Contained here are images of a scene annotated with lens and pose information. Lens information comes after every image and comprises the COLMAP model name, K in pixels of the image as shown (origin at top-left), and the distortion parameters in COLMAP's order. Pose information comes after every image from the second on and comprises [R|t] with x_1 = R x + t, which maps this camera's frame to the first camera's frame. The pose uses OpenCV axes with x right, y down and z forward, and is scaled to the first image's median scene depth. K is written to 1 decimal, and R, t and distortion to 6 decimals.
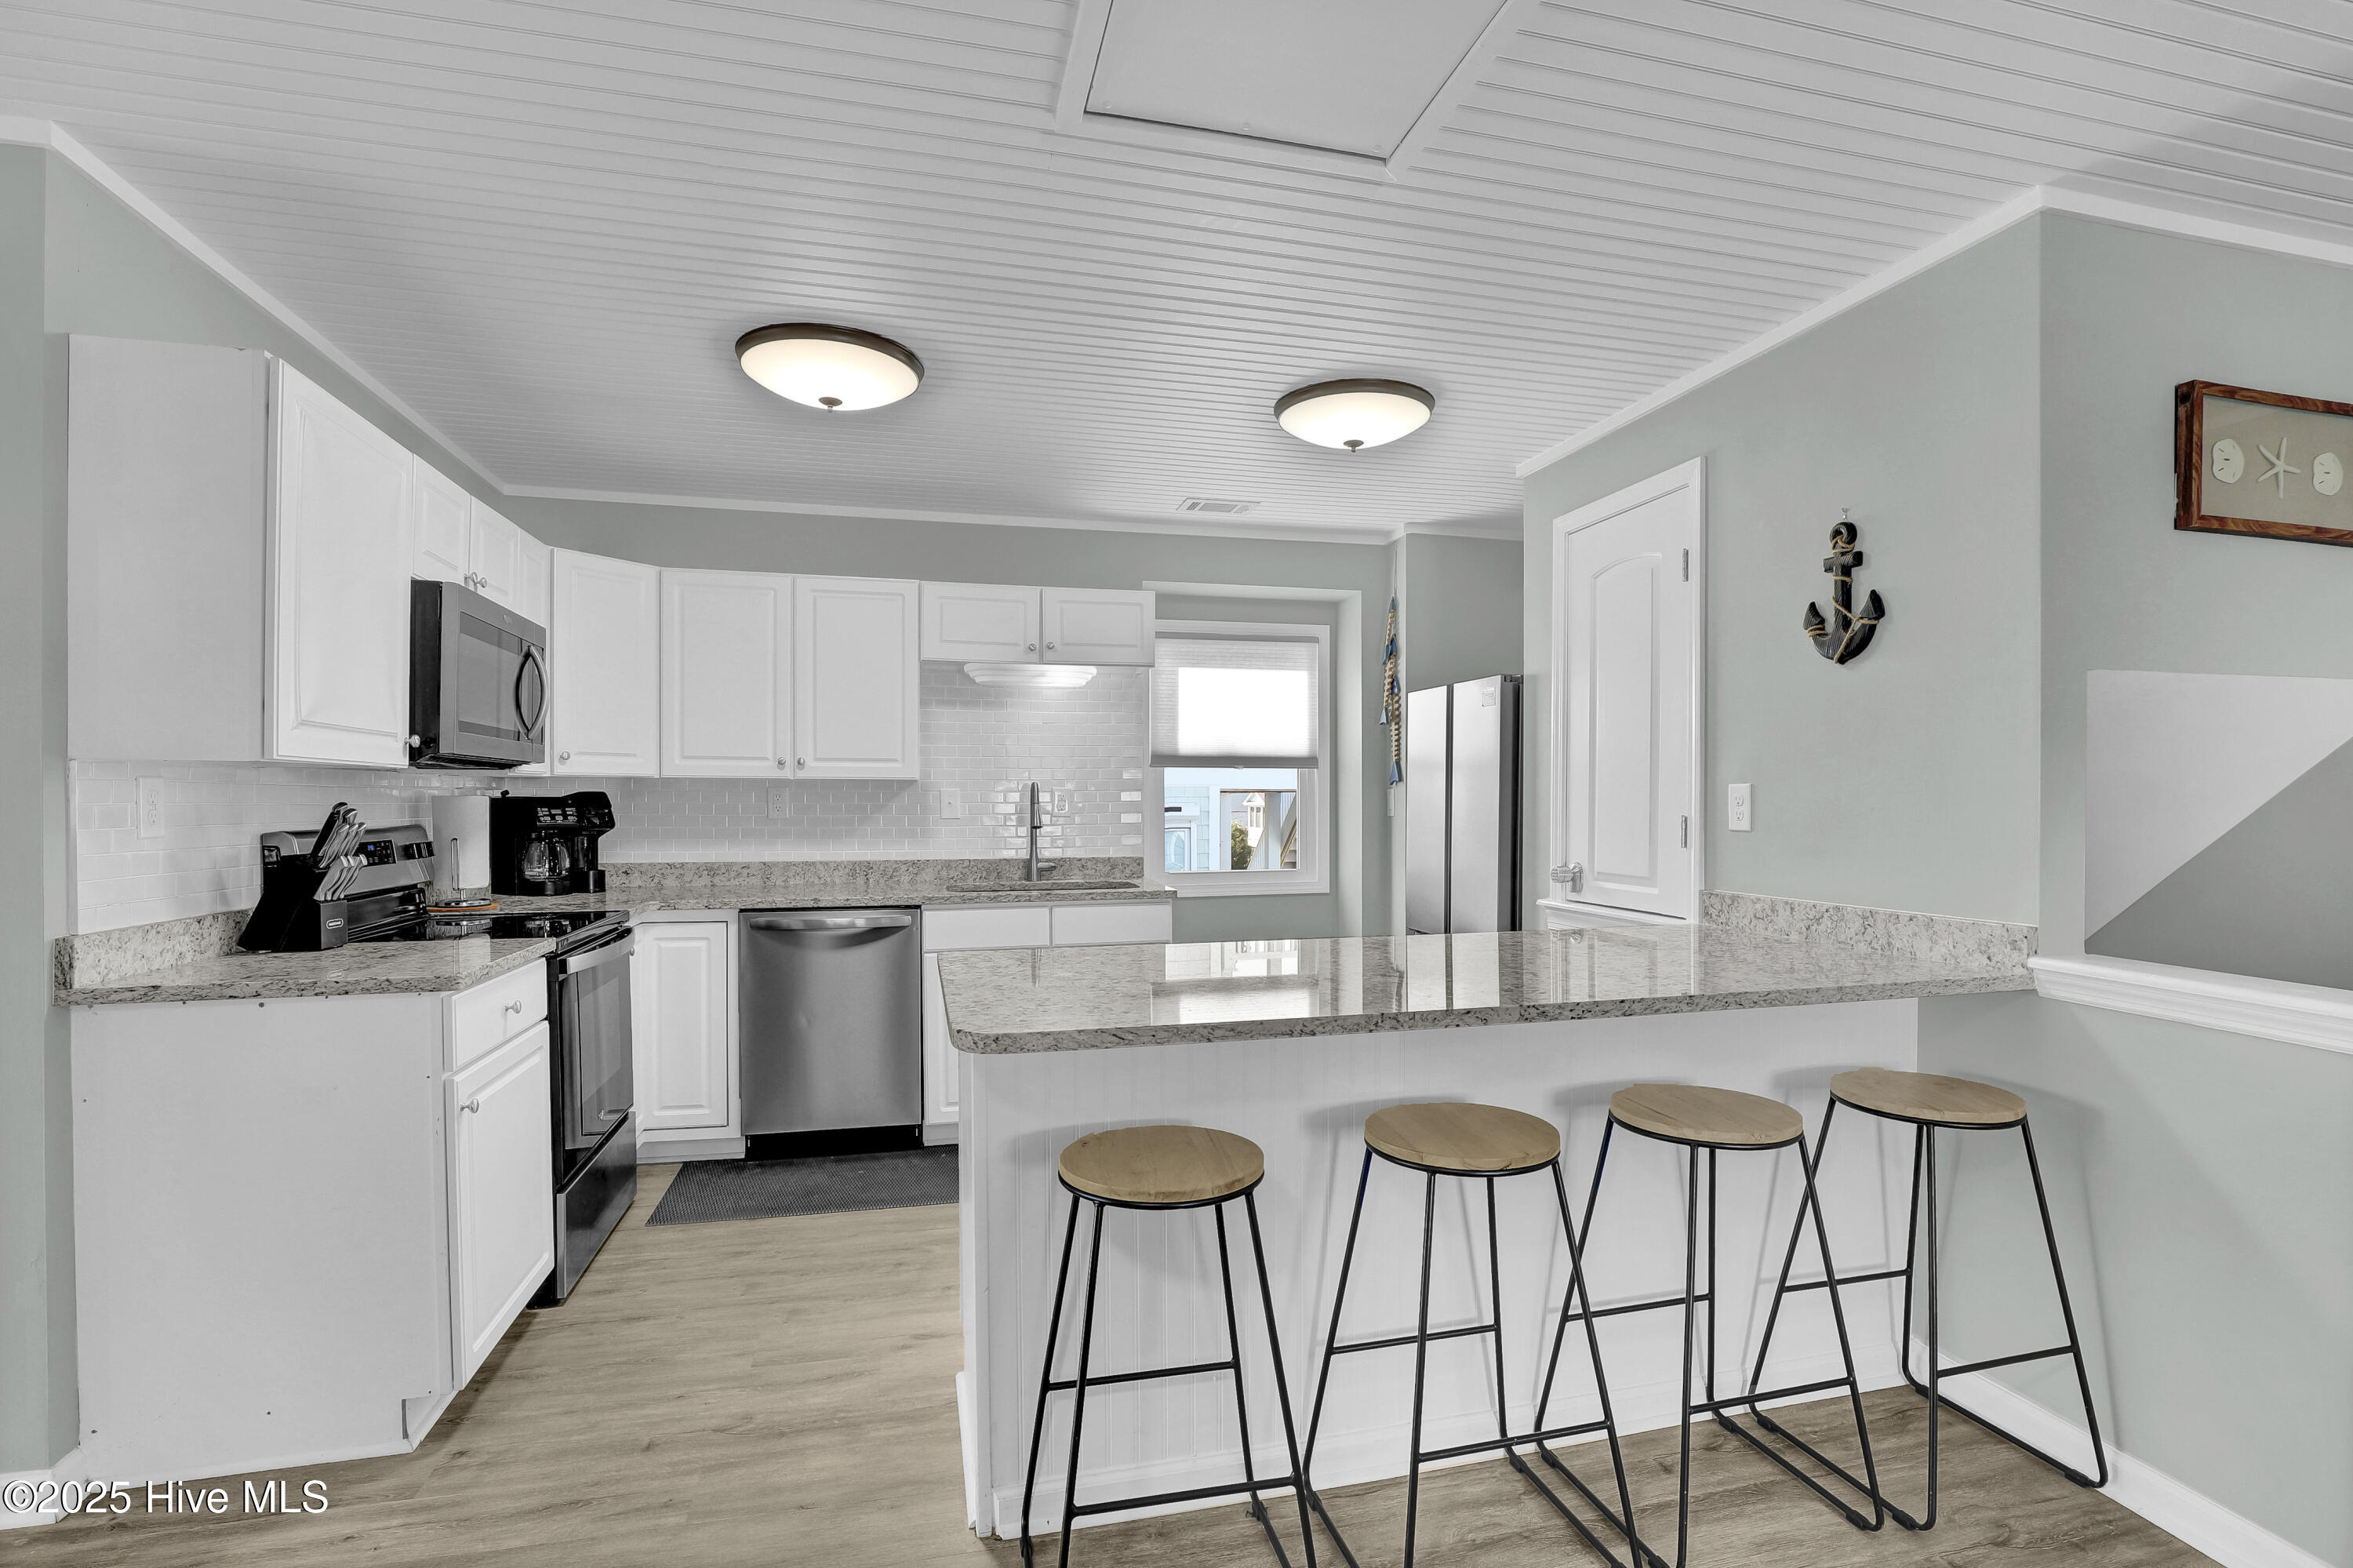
lens RADIAL K [[1142.0, 0, 1185.9], [0, 1142.0, 814.8], [0, 0, 1]] dist [-0.044542, 0.000144]
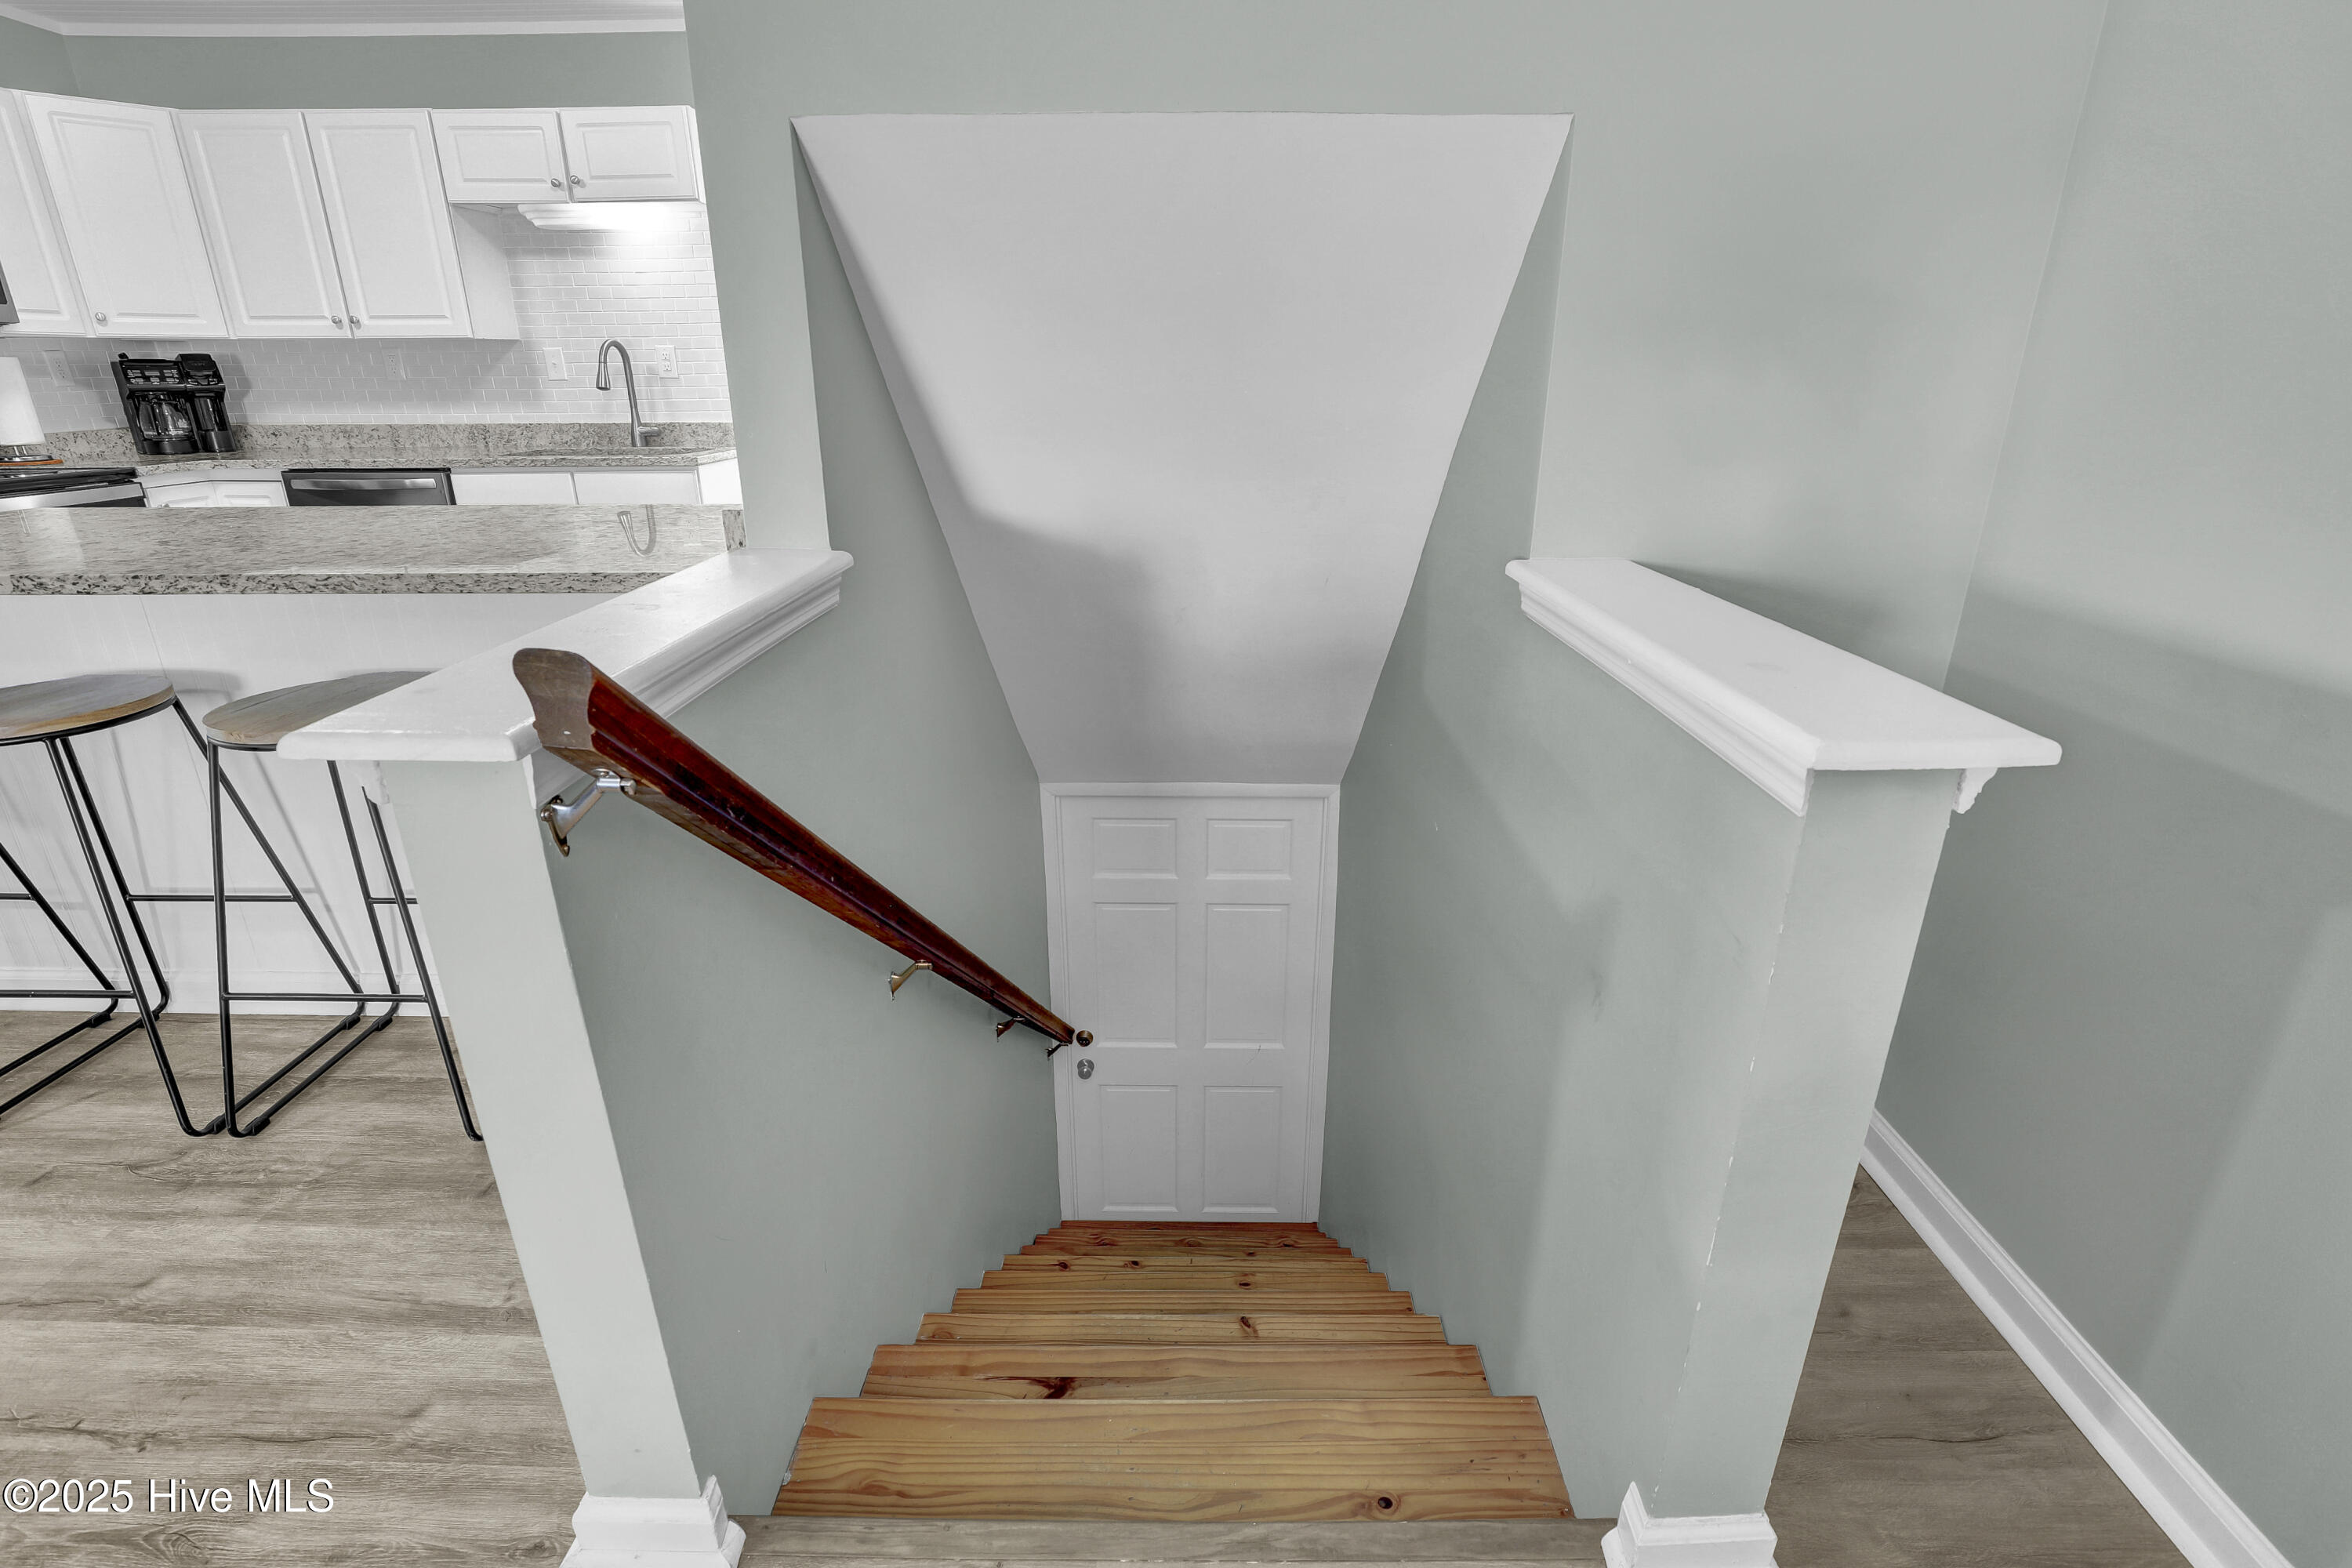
lens RADIAL K [[1111.5, 0, 1191.7], [0, 1111.5, 794.6], [0, 0, 1]] dist [-0.032591, 0.005061]
pose [[0.966938, 0.095965, -0.236268, 0.630291], [-0.009749, 0.939725, 0.341793, 0.011882], [0.254827, -0.328189, 0.909591, 0.170671]]
